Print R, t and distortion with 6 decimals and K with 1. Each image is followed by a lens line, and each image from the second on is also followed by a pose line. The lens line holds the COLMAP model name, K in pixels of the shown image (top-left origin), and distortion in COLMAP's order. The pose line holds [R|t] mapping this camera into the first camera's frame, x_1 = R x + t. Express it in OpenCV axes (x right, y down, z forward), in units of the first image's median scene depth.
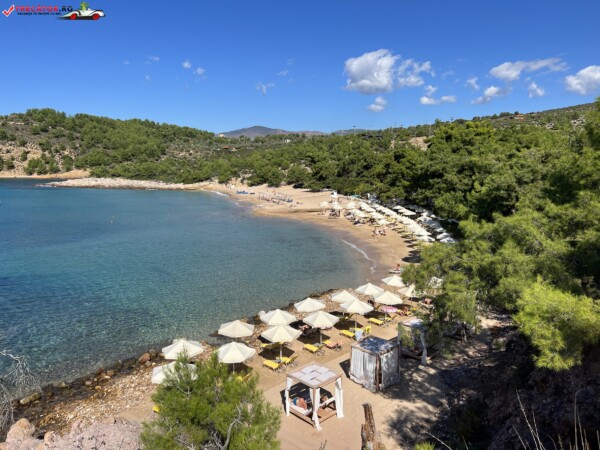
lens RADIAL K [[450.1, 0, 293.1], [0, 450.1, 231.8], [0, 0, 1]] dist [0.045381, -0.053738]
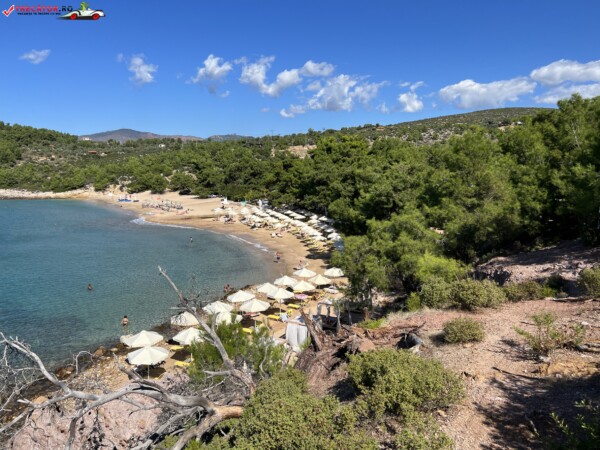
lens RADIAL K [[517.6, 0, 271.4], [0, 517.6, 230.7], [0, 0, 1]] dist [0.042111, -0.049435]
pose [[0.961707, -0.033341, 0.272043, -0.156786], [0.039056, 0.999115, -0.015619, 0.010053], [-0.271282, 0.025646, 0.962158, -0.205091]]
